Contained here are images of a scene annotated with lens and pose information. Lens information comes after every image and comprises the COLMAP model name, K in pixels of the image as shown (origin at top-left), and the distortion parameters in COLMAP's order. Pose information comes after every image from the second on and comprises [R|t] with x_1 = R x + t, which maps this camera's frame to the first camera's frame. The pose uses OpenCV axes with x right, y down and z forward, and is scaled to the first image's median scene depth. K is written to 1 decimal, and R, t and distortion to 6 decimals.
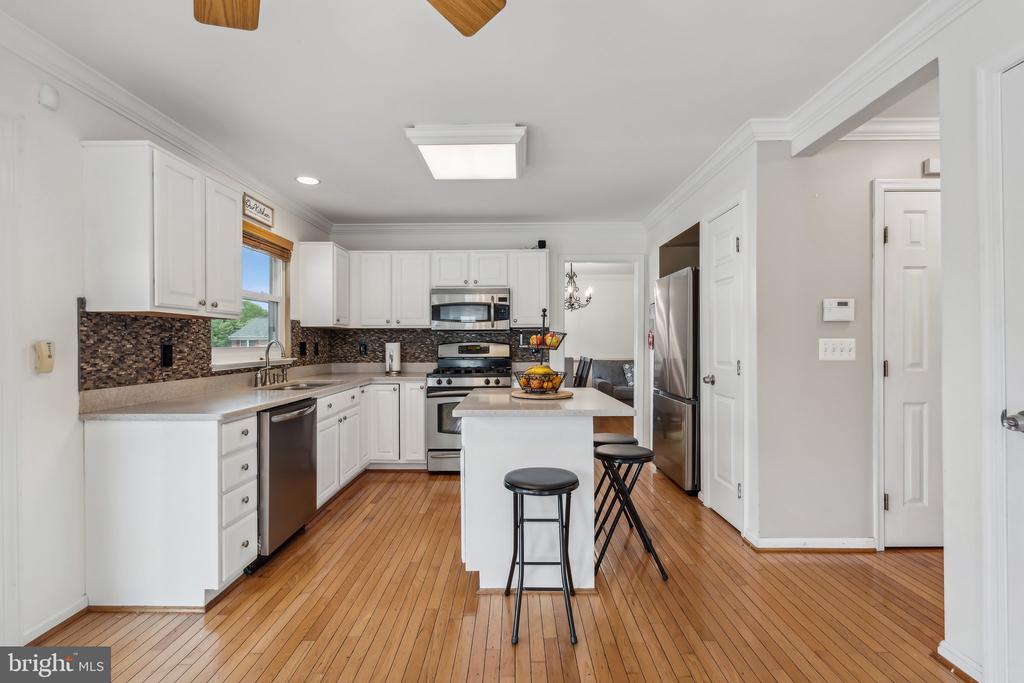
lens RADIAL K [[460.6, 0, 514.1], [0, 460.6, 343.4], [0, 0, 1]] dist [-0.005923, 0.002167]
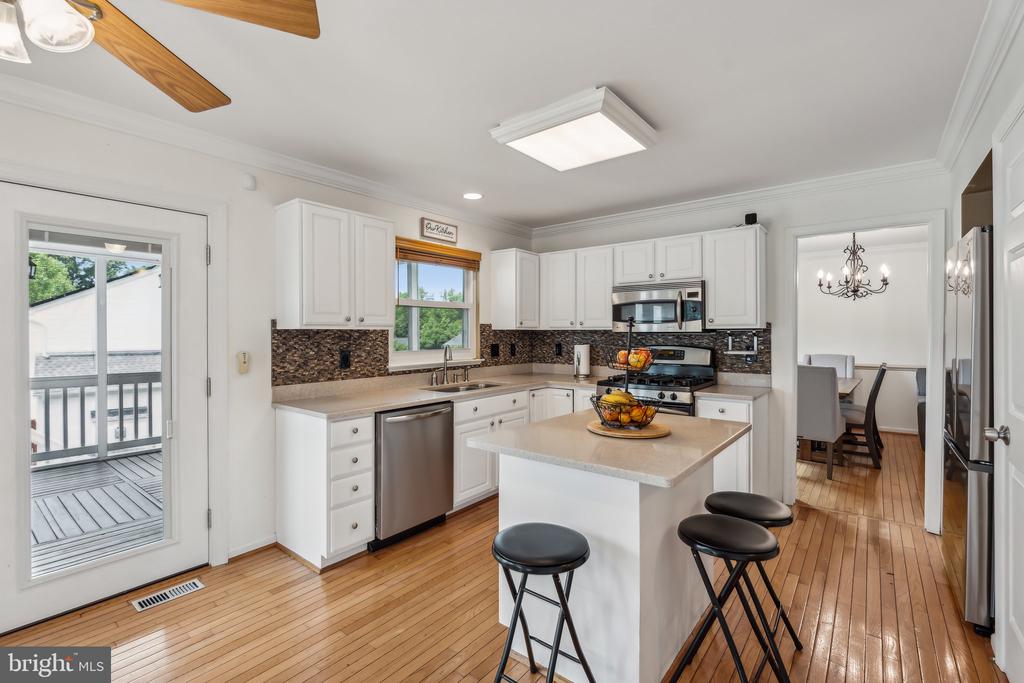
lens RADIAL K [[460.6, 0, 505.7], [0, 460.6, 333.9], [0, 0, 1]] dist [-0.005923, 0.002167]
pose [[0.782413, 0.003606, -0.622749, 0.312977], [-0.001964, 0.999993, 0.003322, -0.040495], [0.622756, -0.001376, 0.782415, 0.227126]]
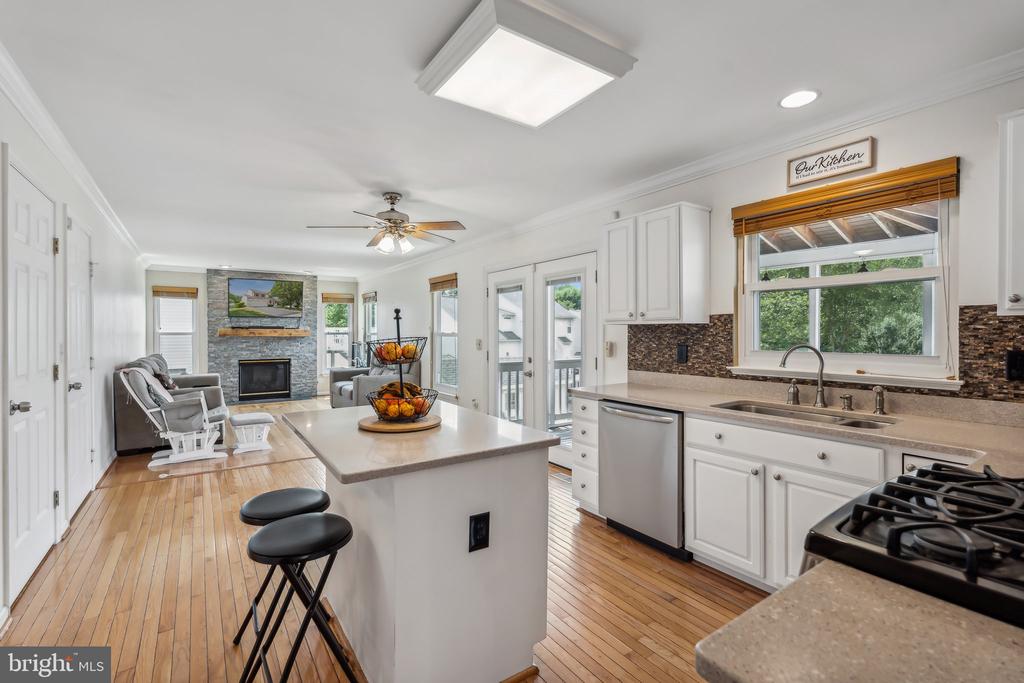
lens RADIAL K [[460.6, 0, 513.8], [0, 460.6, 335.1], [0, 0, 1]] dist [-0.005923, 0.002167]
pose [[-0.820647, 0.013099, -0.571285, 0.283839], [0.007150, 0.999894, 0.012655, -0.036814], [0.571390, 0.006300, -0.820654, 1.442614]]
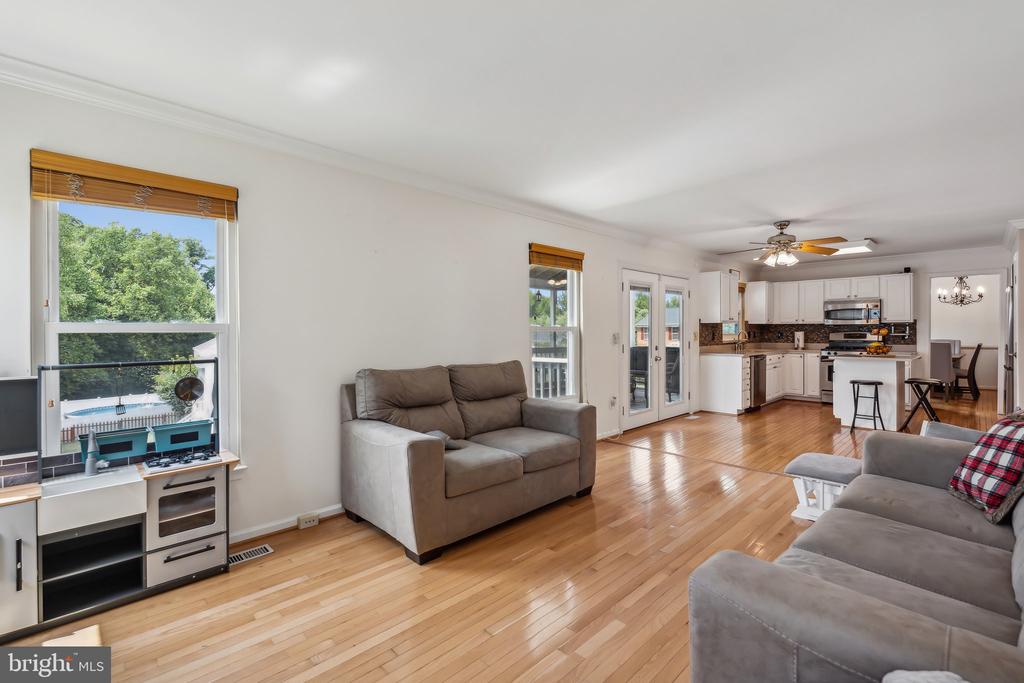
lens RADIAL K [[460.6, 0, 515.2], [0, 460.6, 334.1], [0, 0, 1]] dist [-0.005923, 0.002167]
pose [[0.704646, 0.006588, -0.709529, 0.334998], [-0.000937, 0.999965, 0.008353, -0.009689], [0.709559, -0.005221, 0.704627, -1.545109]]
